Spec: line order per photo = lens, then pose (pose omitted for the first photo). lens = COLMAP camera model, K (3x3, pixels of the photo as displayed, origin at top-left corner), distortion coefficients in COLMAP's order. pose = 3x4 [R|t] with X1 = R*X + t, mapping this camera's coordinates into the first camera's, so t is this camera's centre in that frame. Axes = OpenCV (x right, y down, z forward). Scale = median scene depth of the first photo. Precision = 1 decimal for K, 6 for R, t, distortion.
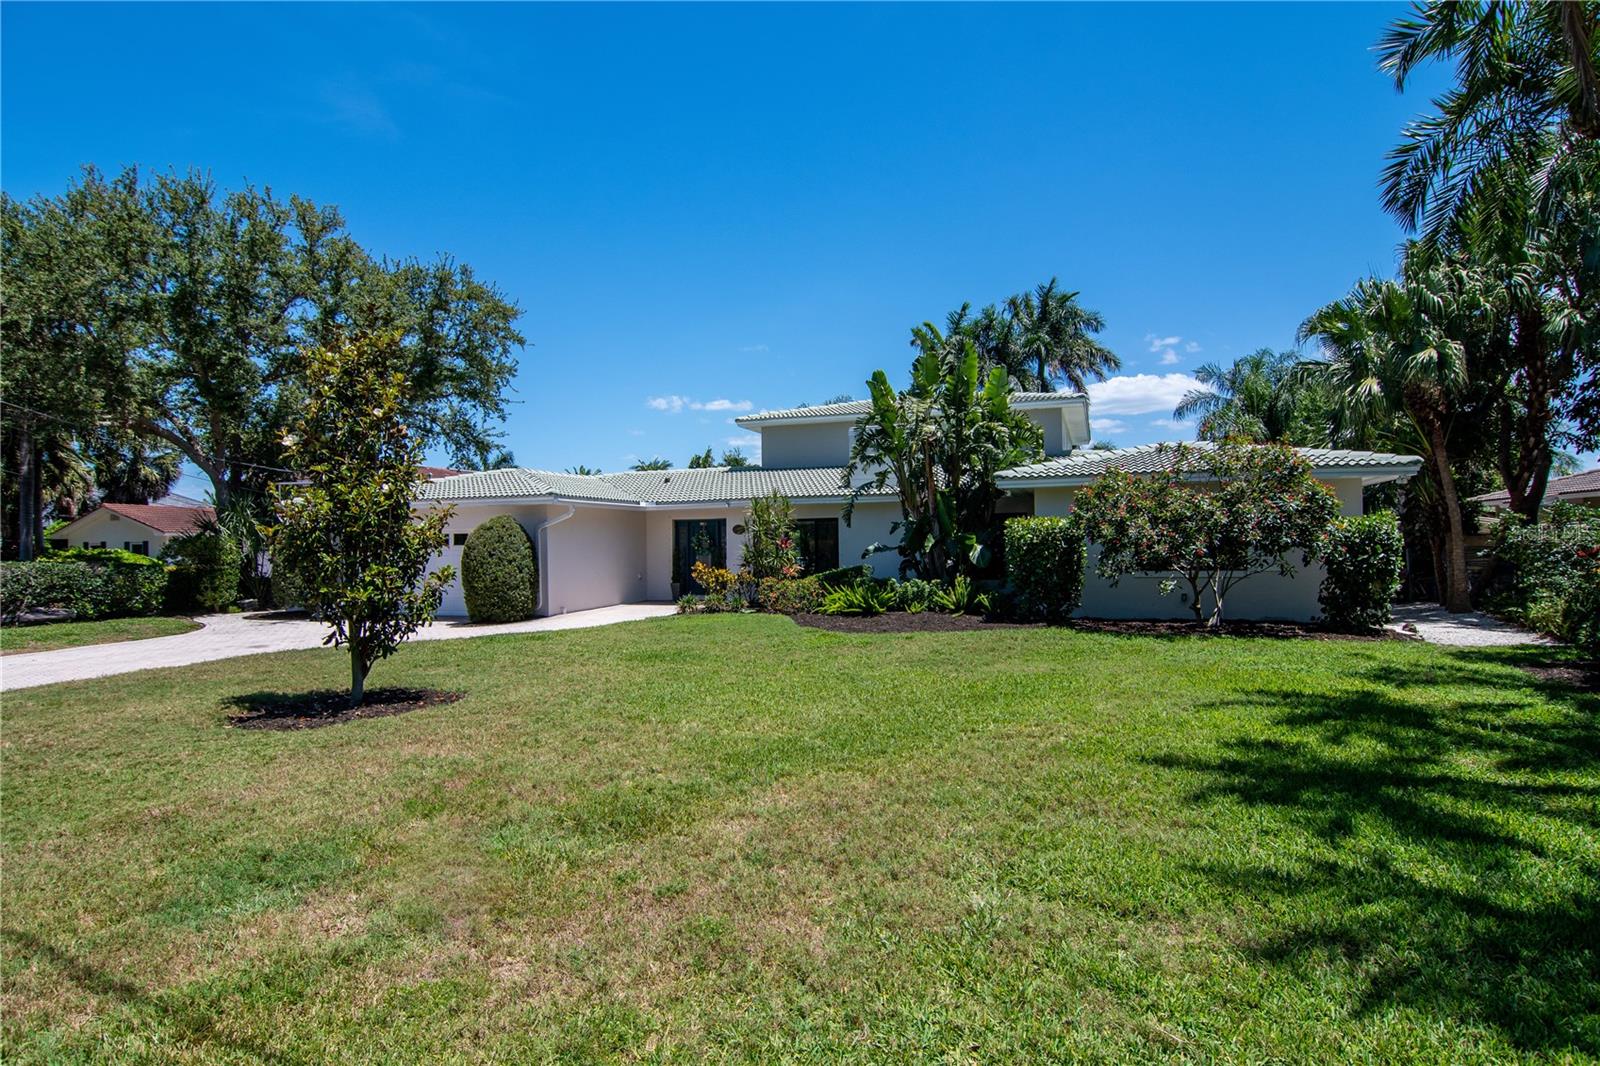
lens RADIAL K [[877.6, 0, 801.4], [0, 877.6, 559.2], [0, 0, 1]] dist [-0.003074, -0.009329]
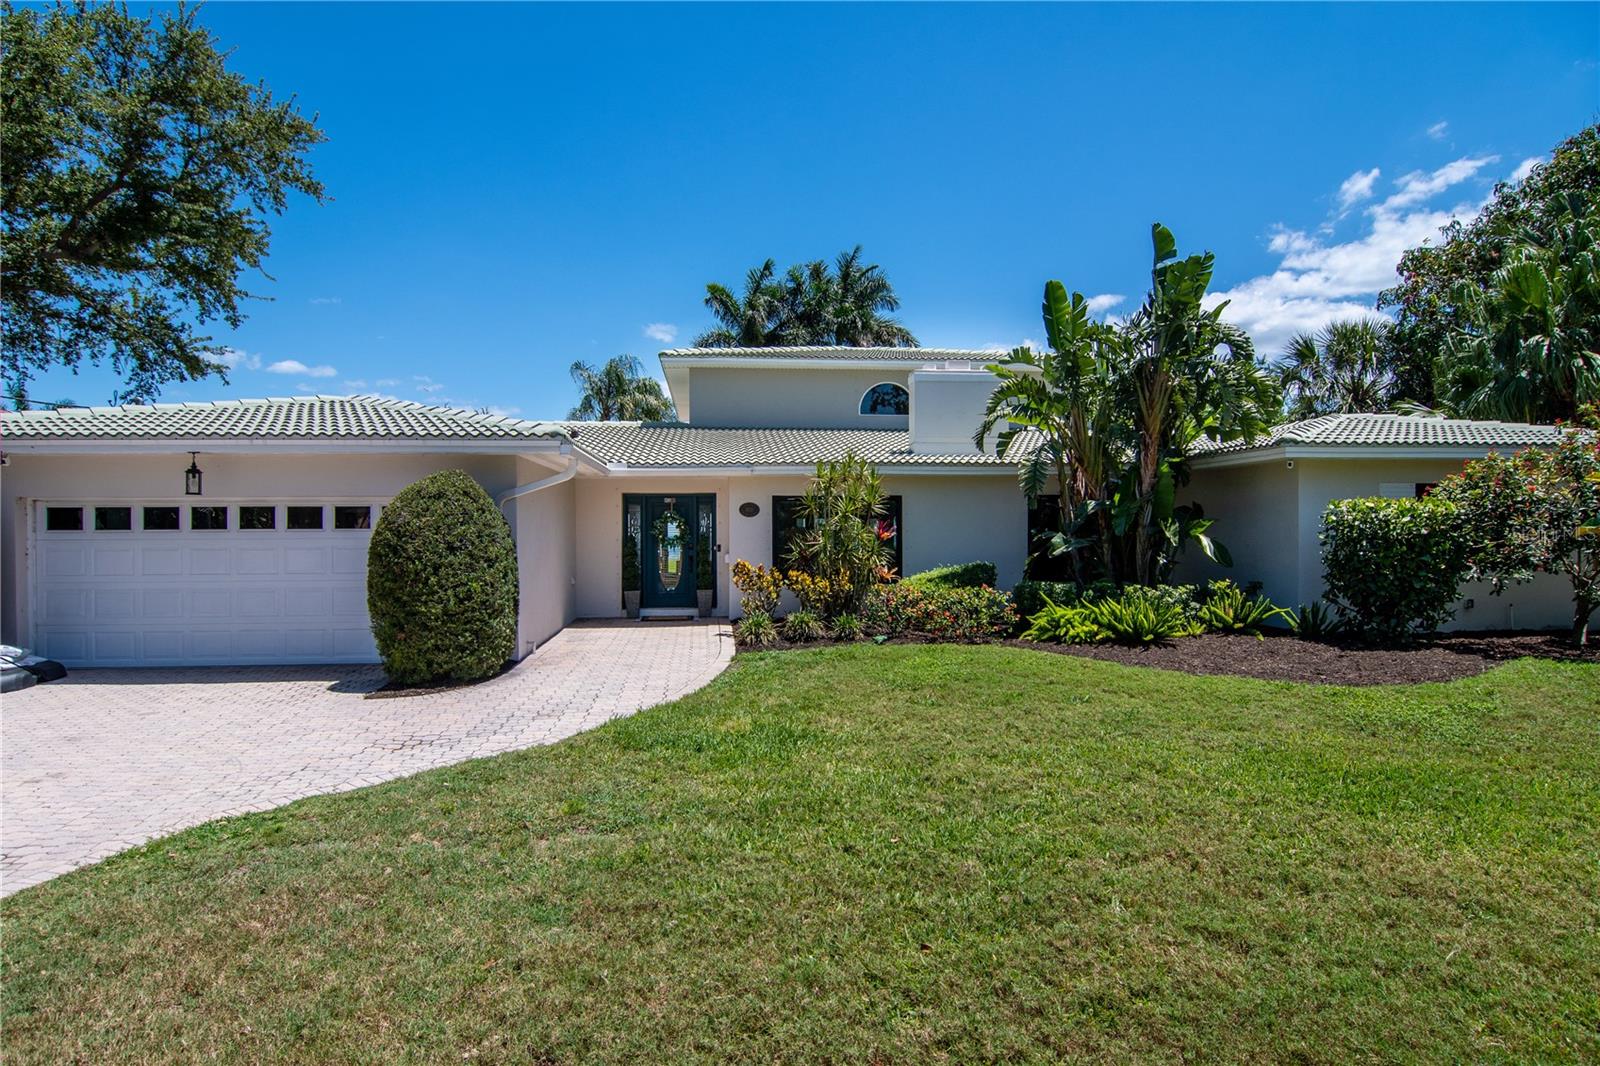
lens RADIAL K [[877.6, 0, 801.4], [0, 877.6, 559.2], [0, 0, 1]] dist [-0.003074, -0.009329]
pose [[0.911727, -0.002891, 0.410787, -0.238519], [-0.002041, 0.999931, 0.011567, -0.003250], [-0.410792, -0.011385, 0.911658, 0.288924]]
